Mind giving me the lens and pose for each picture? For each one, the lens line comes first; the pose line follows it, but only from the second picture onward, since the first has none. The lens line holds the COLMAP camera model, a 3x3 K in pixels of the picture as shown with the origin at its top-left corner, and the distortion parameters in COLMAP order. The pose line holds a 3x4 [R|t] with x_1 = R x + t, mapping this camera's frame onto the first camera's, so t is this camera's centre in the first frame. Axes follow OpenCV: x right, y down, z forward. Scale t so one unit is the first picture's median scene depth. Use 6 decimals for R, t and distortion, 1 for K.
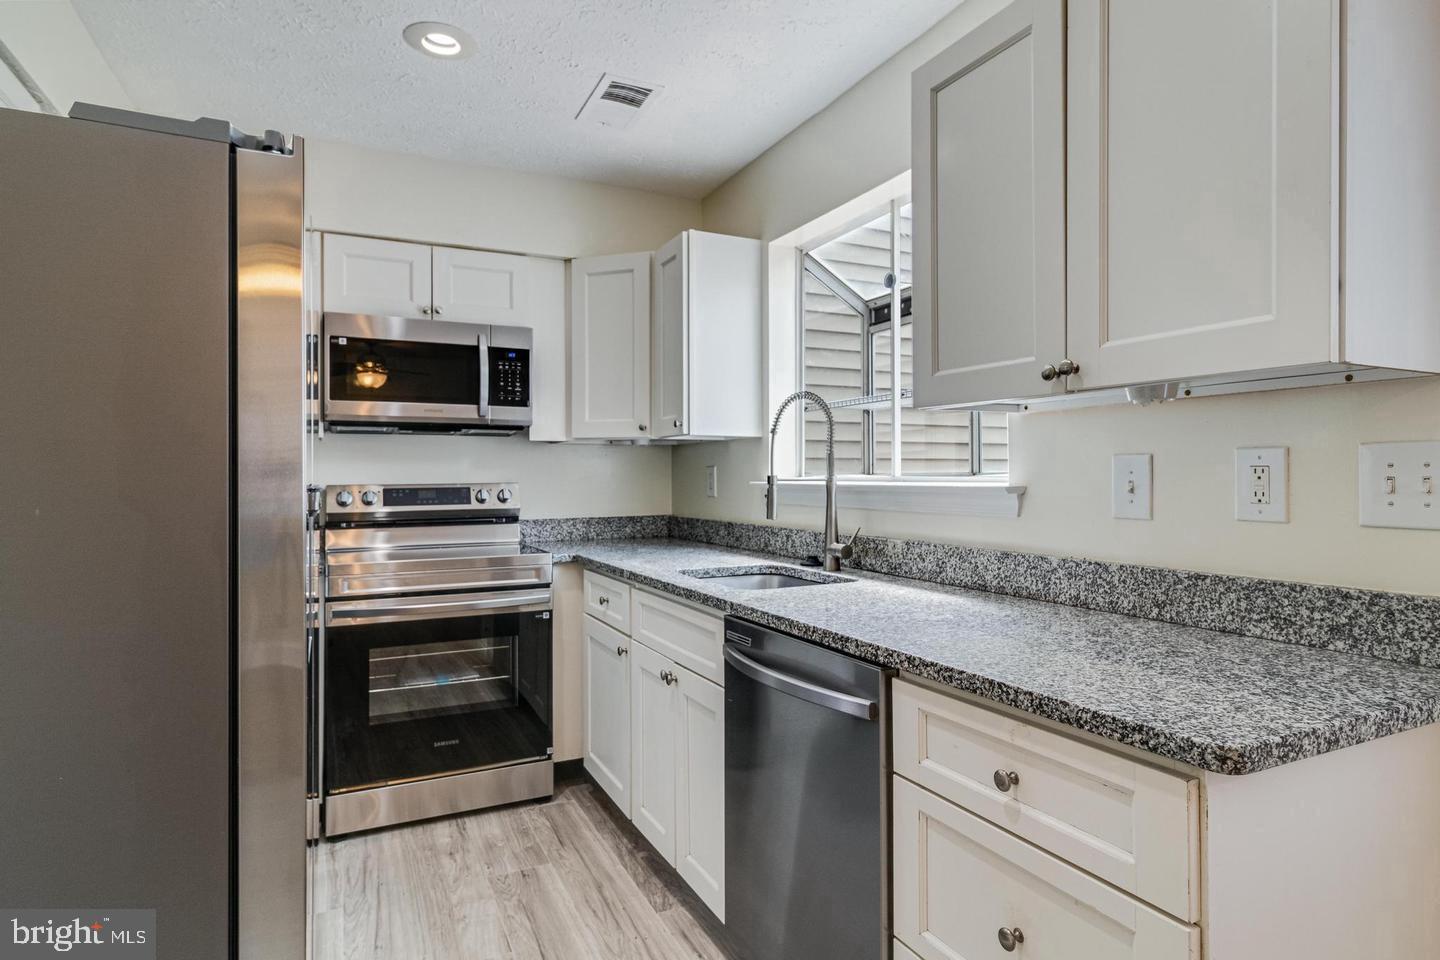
lens RADIAL K [[829.5, 0, 762.4], [0, 829.5, 468.2], [0, 0, 1]] dist [0.010942, -0.001557]
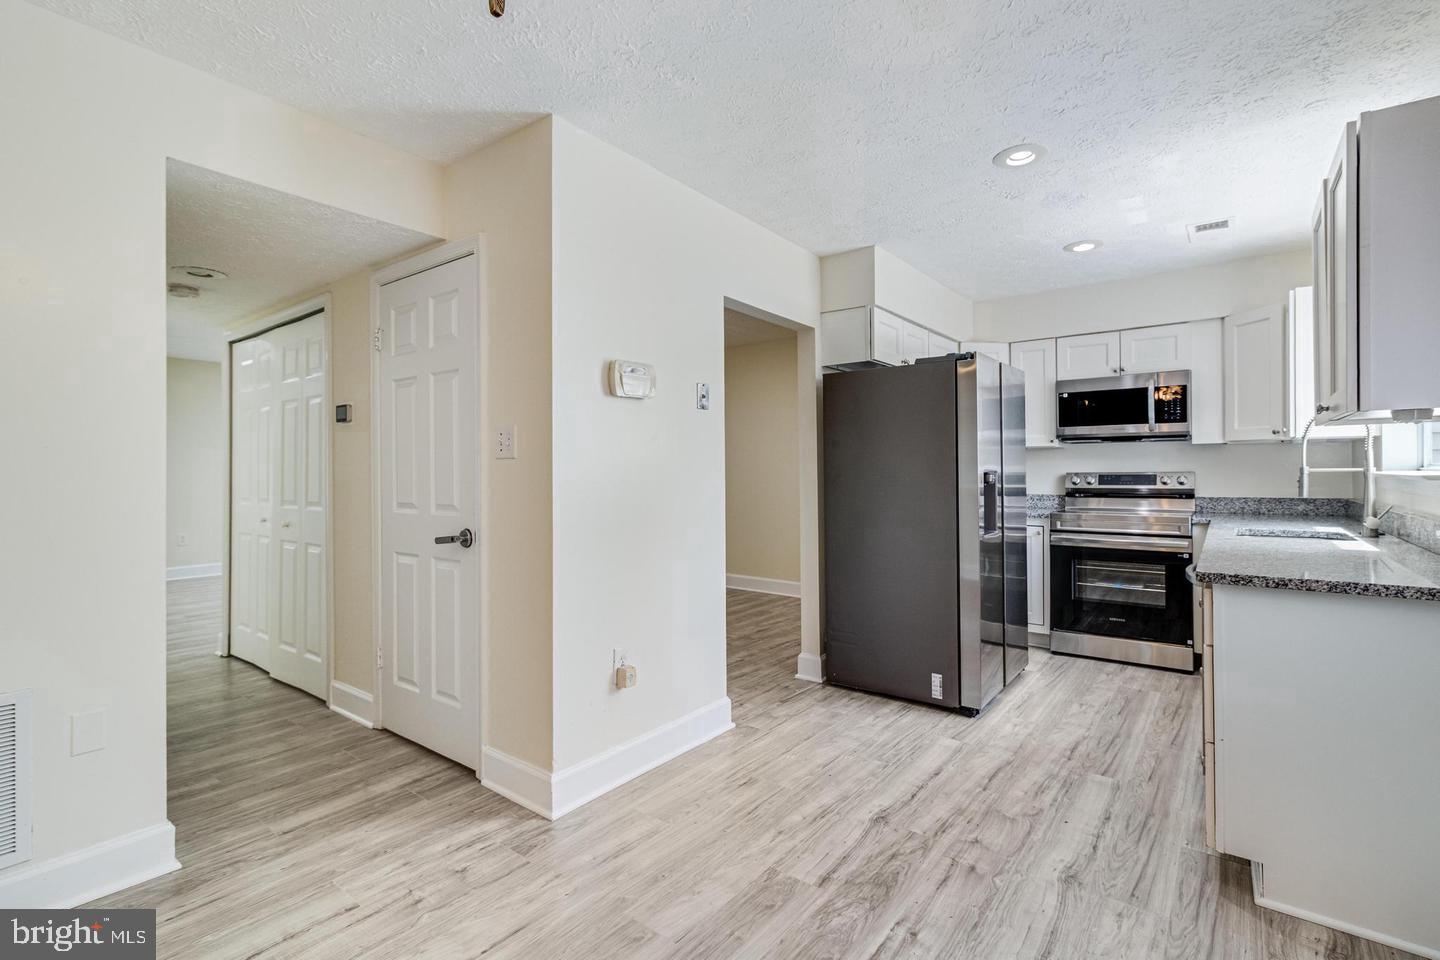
lens RADIAL K [[667.4, 0, 727.3], [0, 667.4, 475.9], [0, 0, 1]] dist [0.001141, -0.000449]
pose [[0.452517, 0.007824, -0.891722, 0.680012], [0.012336, 0.999811, 0.015032, -0.005826], [0.891671, -0.017803, 0.452335, -0.495930]]
